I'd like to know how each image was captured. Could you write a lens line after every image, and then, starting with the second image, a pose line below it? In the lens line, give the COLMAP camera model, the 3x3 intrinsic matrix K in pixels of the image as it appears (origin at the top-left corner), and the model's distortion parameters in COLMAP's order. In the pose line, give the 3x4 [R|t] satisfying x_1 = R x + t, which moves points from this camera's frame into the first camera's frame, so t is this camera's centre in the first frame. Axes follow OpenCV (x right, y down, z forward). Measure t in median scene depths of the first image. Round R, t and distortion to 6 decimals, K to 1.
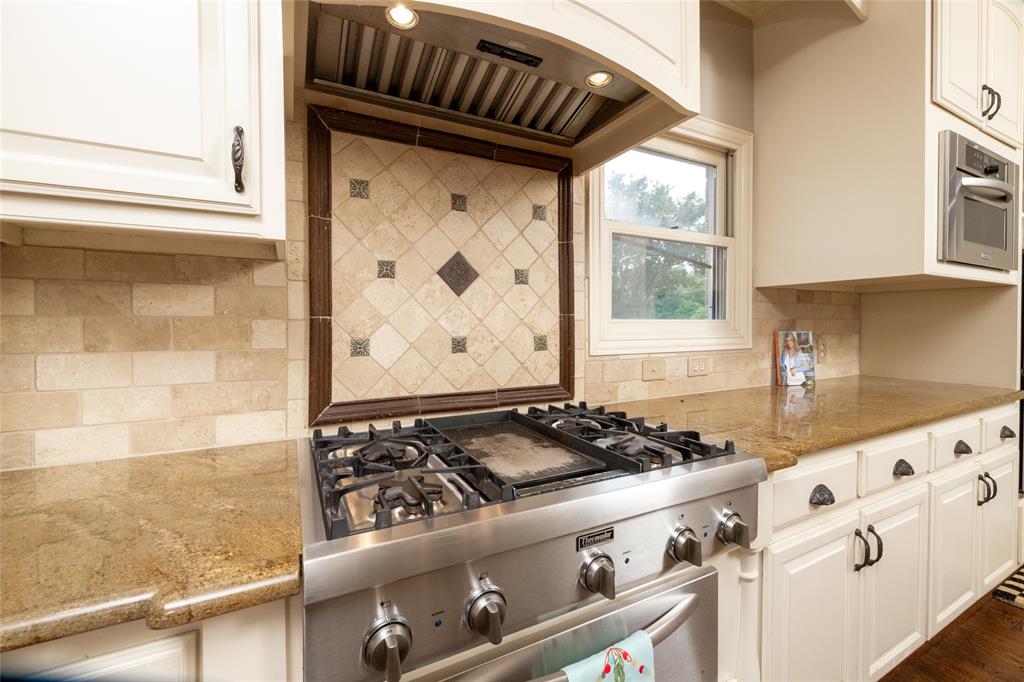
lens RADIAL K [[425.3, 0, 511.5], [0, 425.3, 329.9], [0, 0, 1]] dist [0.000905, -0.000844]
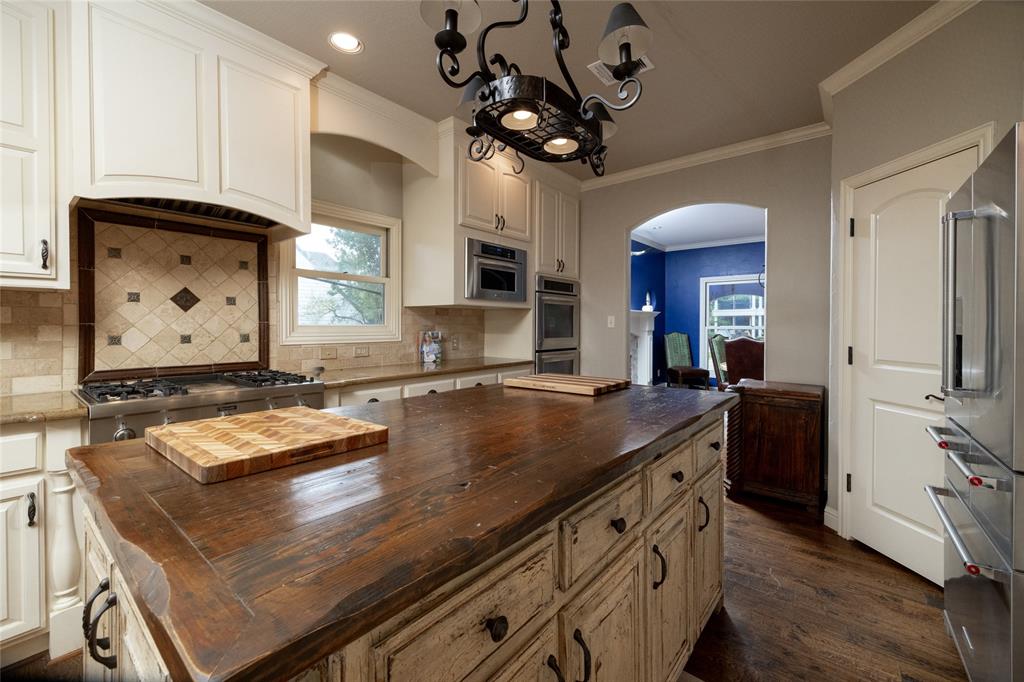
lens RADIAL K [[425.3, 0, 512.5], [0, 425.3, 330.1], [0, 0, 1]] dist [0.000905, -0.000844]
pose [[0.918187, 0.000494, 0.396147, 0.432579], [0.000157, 0.999999, -0.001610, 0.000670], [-0.396147, 0.001540, 0.918186, -1.197764]]
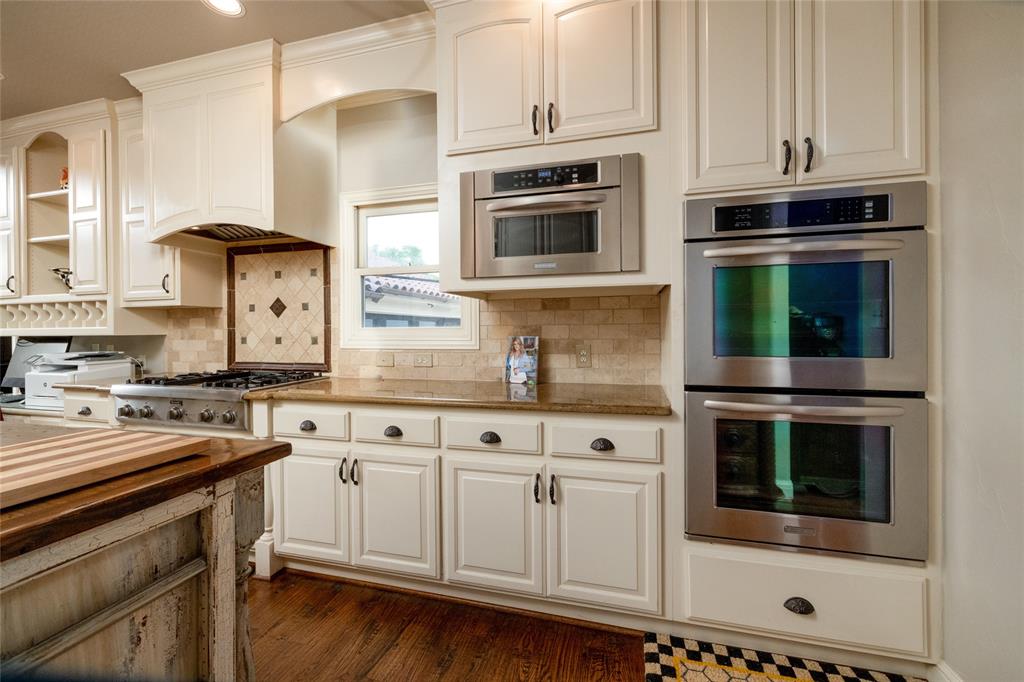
lens RADIAL K [[425.3, 0, 509.9], [0, 425.3, 330.1], [0, 0, 1]] dist [0.000905, -0.000844]
pose [[0.729067, 0.001045, -0.684442, 2.214318], [-0.002764, 0.999995, -0.001418, -0.017354], [0.684437, 0.002926, 0.729066, 0.230099]]
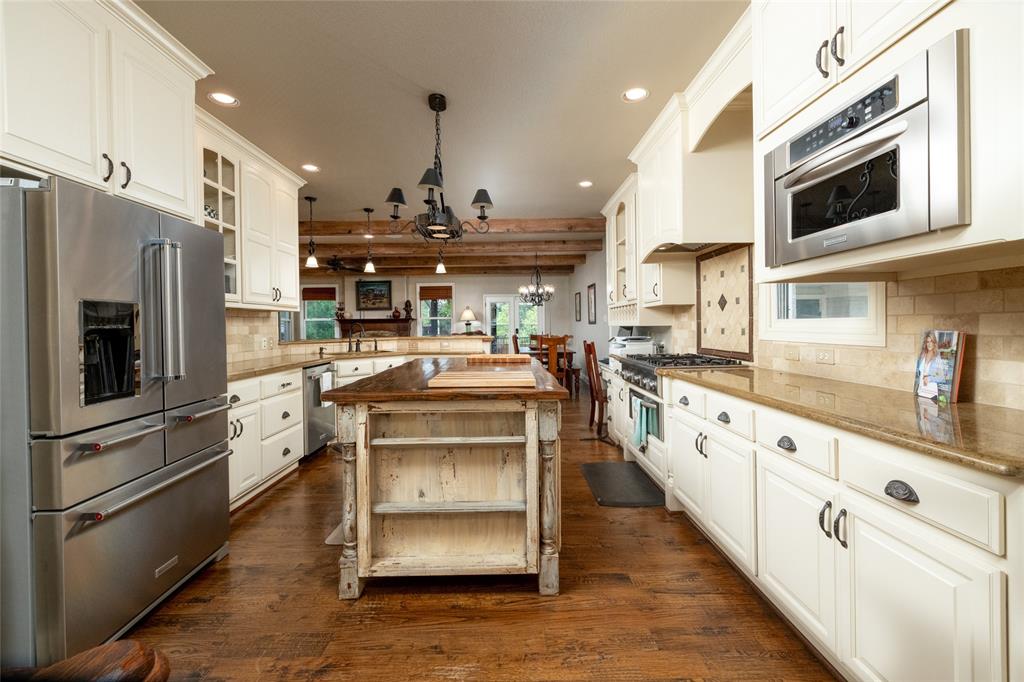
lens RADIAL K [[425.3, 0, 514.4], [0, 425.3, 330.7], [0, 0, 1]] dist [0.000905, -0.000844]
pose [[-0.444388, 0.021823, -0.895569, 2.663208], [0.006615, 0.999756, 0.021079, -0.027399], [0.895810, 0.003443, -0.444424, 1.015816]]
